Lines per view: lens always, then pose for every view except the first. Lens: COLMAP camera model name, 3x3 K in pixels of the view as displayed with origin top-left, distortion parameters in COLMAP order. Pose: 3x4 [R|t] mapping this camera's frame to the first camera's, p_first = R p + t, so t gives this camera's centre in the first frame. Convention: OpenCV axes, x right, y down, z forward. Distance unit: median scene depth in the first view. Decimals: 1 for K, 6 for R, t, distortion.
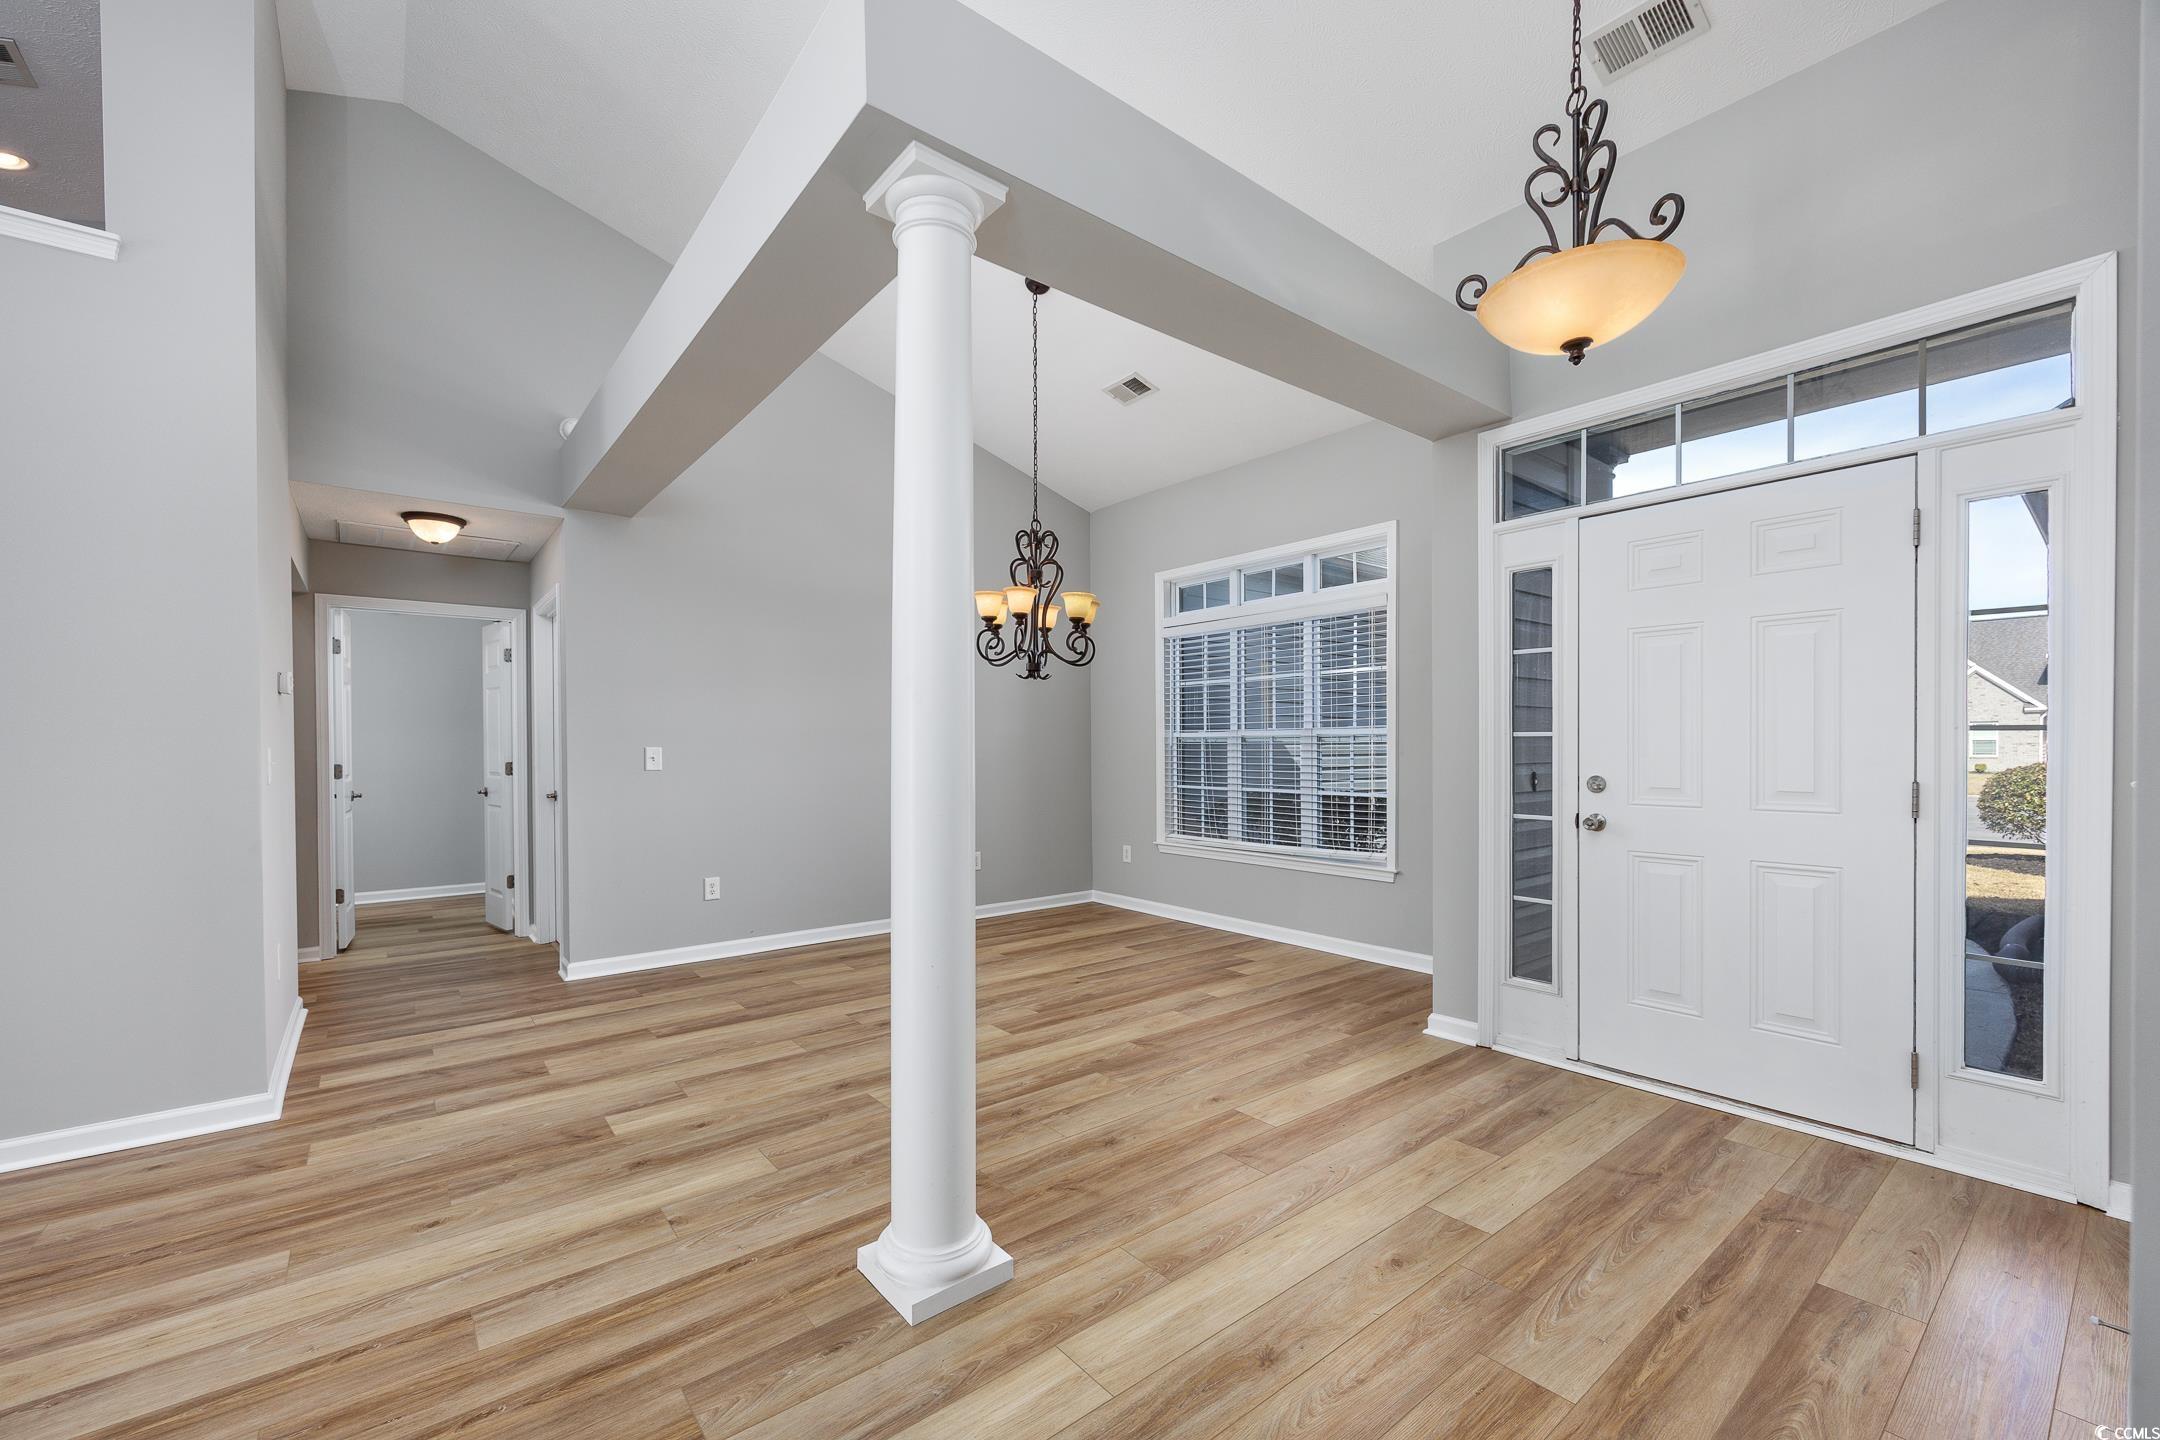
lens RADIAL K [[889.4, 0, 1082.7], [0, 889.4, 753.4], [0, 0, 1]] dist [-0.000889, -0.000062]
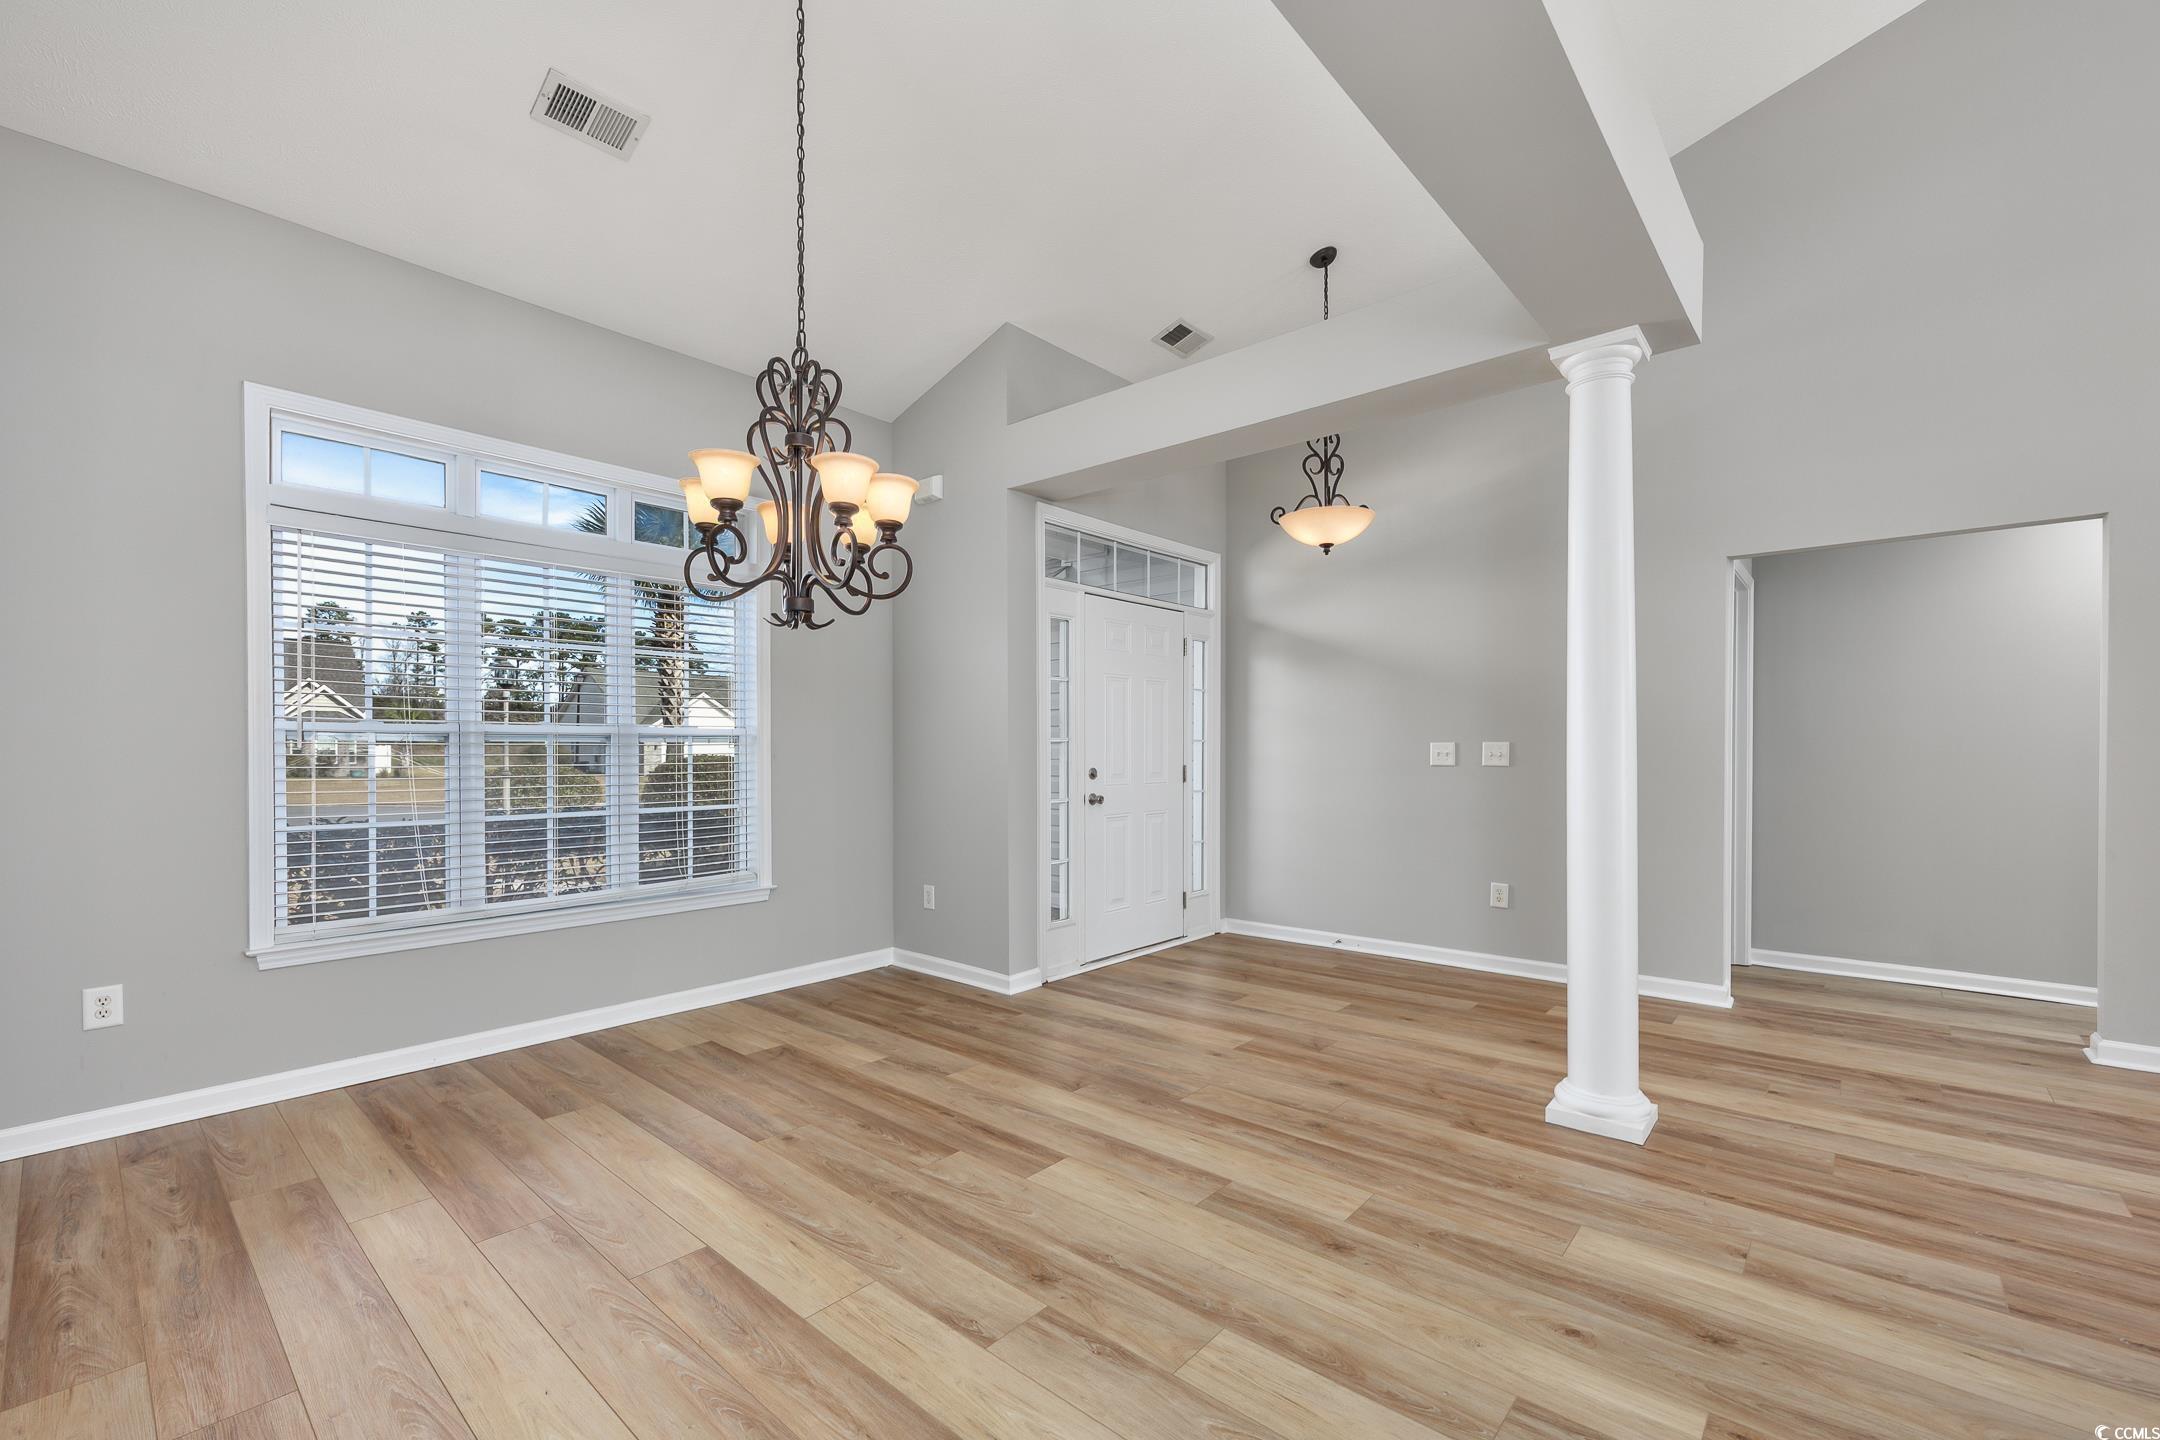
lens RADIAL K [[889.4, 0, 1082.7], [0, 889.4, 753.4], [0, 0, 1]] dist [-0.000889, -0.000062]
pose [[-0.171131, 0.002182, 0.985246, -0.960774], [0.013555, 0.999908, 0.000140, 0.008737], [-0.985155, 0.013379, -0.171145, 1.405737]]
